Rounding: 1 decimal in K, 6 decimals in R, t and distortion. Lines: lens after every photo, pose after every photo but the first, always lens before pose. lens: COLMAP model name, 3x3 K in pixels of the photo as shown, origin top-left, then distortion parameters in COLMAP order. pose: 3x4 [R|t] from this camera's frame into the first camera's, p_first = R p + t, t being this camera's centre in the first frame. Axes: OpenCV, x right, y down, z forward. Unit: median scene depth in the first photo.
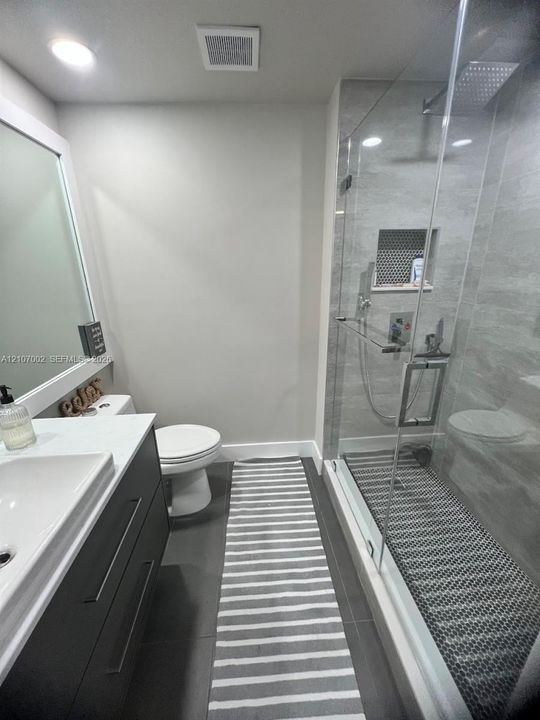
lens RADIAL K [[287.1, 0, 270.0], [0, 287.1, 360.1], [0, 0, 1]] dist [-0.001314, -0.000079]
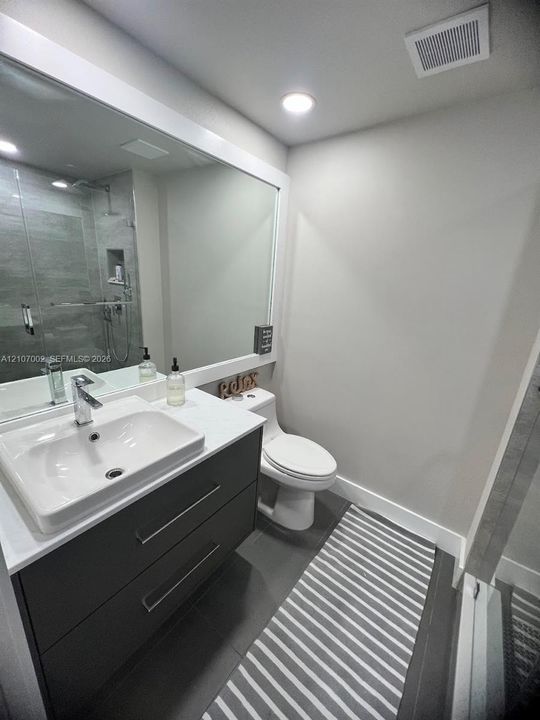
lens RADIAL K [[287.1, 0, 270.0], [0, 287.1, 360.1], [0, 0, 1]] dist [-0.001314, -0.000079]
pose [[0.749981, 0.252081, -0.611542, 0.153052], [-0.284340, 0.957618, 0.046027, -0.055207], [0.597226, 0.139366, 0.789872, 0.100446]]
